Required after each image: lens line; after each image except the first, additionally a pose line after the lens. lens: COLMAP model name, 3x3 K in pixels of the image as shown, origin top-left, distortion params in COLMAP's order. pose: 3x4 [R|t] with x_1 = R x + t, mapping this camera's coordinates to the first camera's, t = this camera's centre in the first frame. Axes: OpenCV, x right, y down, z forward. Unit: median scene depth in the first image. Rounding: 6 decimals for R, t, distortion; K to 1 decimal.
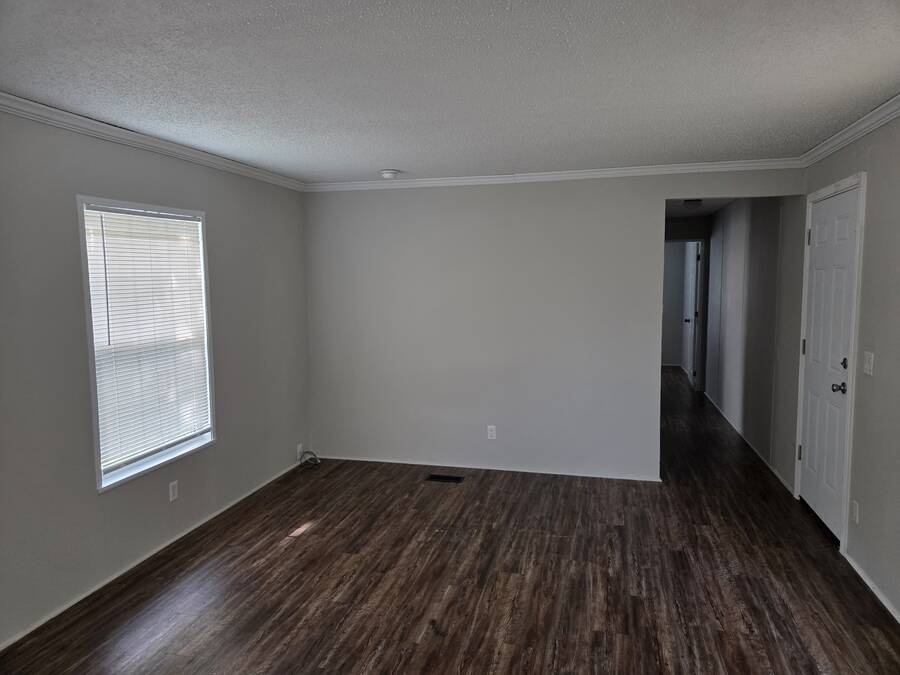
lens RADIAL K [[604.0, 0, 452.1], [0, 604.0, 332.3], [0, 0, 1]] dist [0.036931, -0.003017]
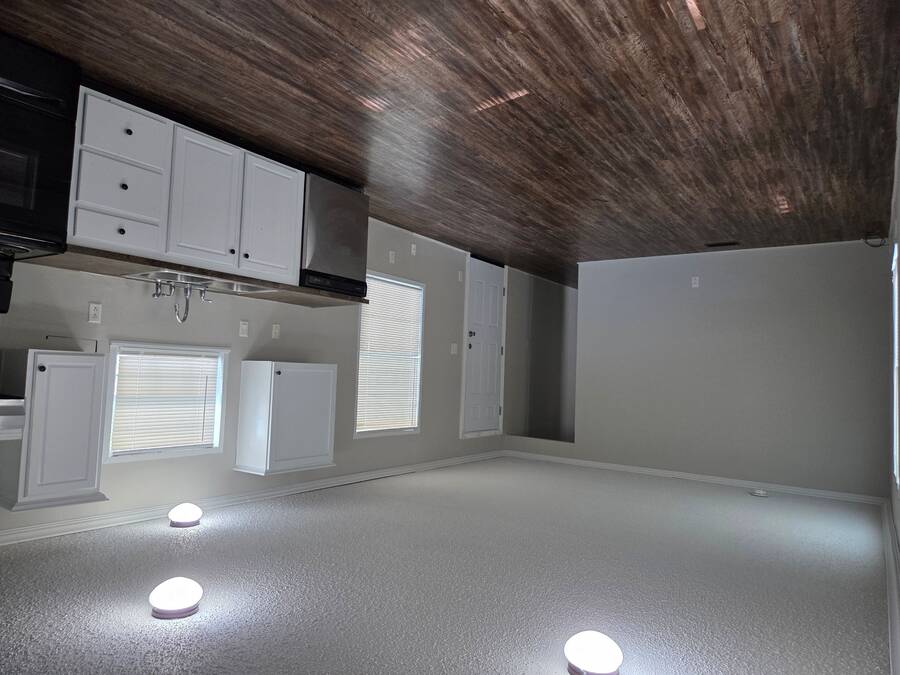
lens RADIAL K [[604.0, 0, 452.6], [0, 604.0, 341.3], [0, 0, 1]] dist [0.036931, -0.003017]
pose [[-0.659823, 0.002321, 0.751417, -0.834473], [-0.017673, -0.999767, -0.012431, 0.094995], [0.751213, -0.021482, 0.659710, -0.361968]]
